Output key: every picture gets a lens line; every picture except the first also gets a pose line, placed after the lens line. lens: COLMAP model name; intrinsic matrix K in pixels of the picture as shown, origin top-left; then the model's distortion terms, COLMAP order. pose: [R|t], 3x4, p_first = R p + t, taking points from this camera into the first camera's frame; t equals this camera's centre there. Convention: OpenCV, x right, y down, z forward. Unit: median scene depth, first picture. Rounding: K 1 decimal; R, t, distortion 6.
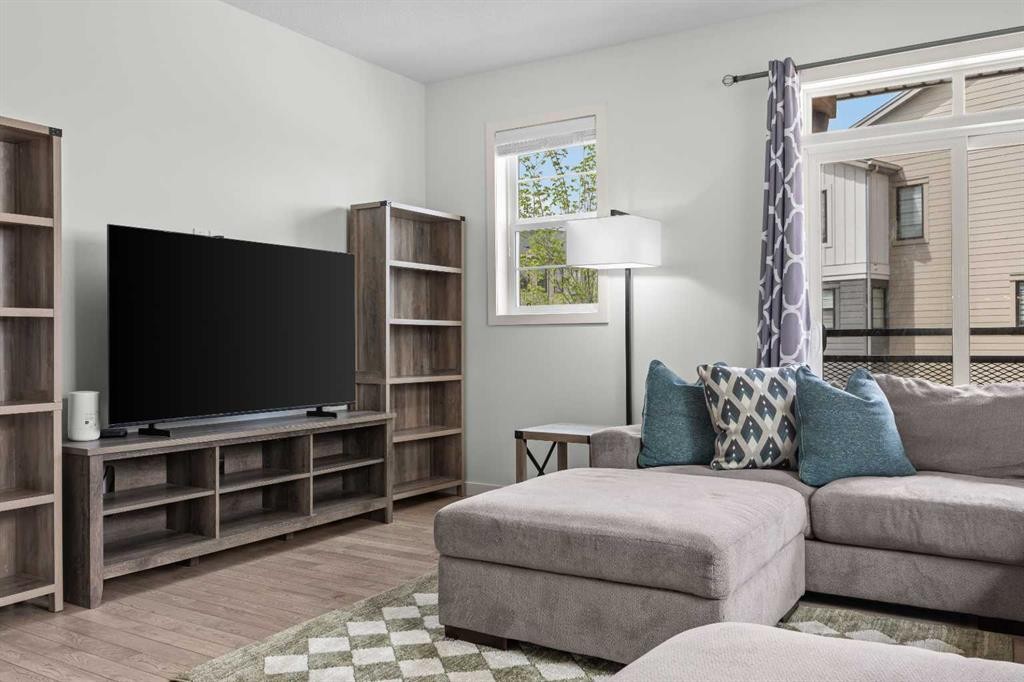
lens RADIAL K [[842.4, 0, 516.9], [0, 842.4, 336.7], [0, 0, 1]] dist [-0.002349, 0.005536]
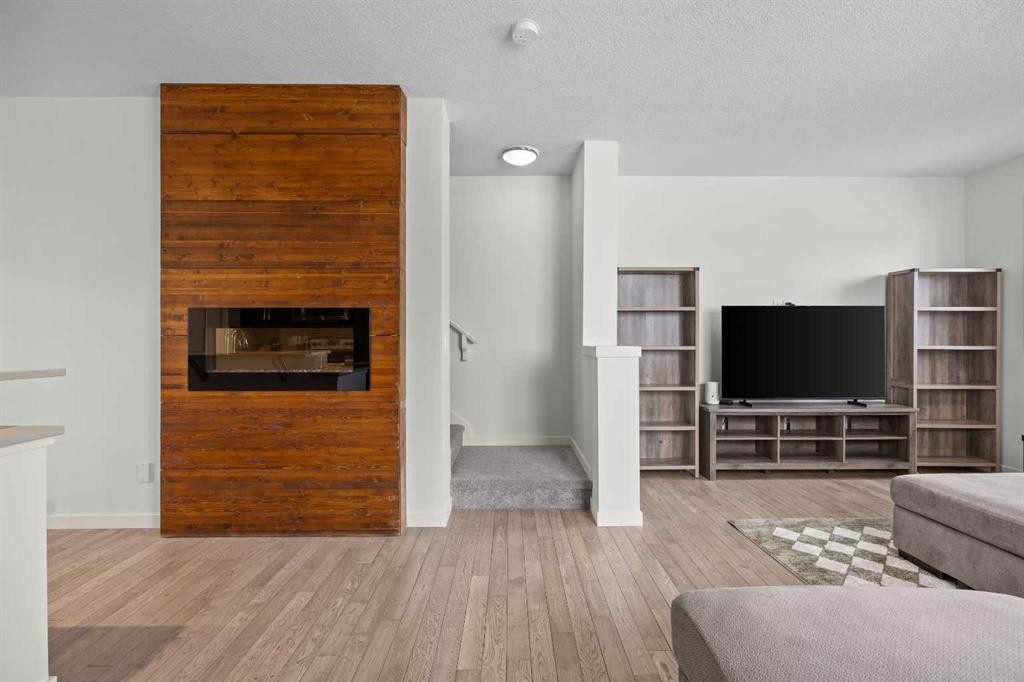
lens RADIAL K [[467.8, 0, 512.6], [0, 467.8, 333.1], [0, 0, 1]] dist [0.004228, 0.000348]
pose [[0.527239, -0.001624, -0.849716, 0.241726], [0.004107, 0.999991, 0.000636, -0.062971], [0.849707, -0.003825, 0.527241, -0.088925]]
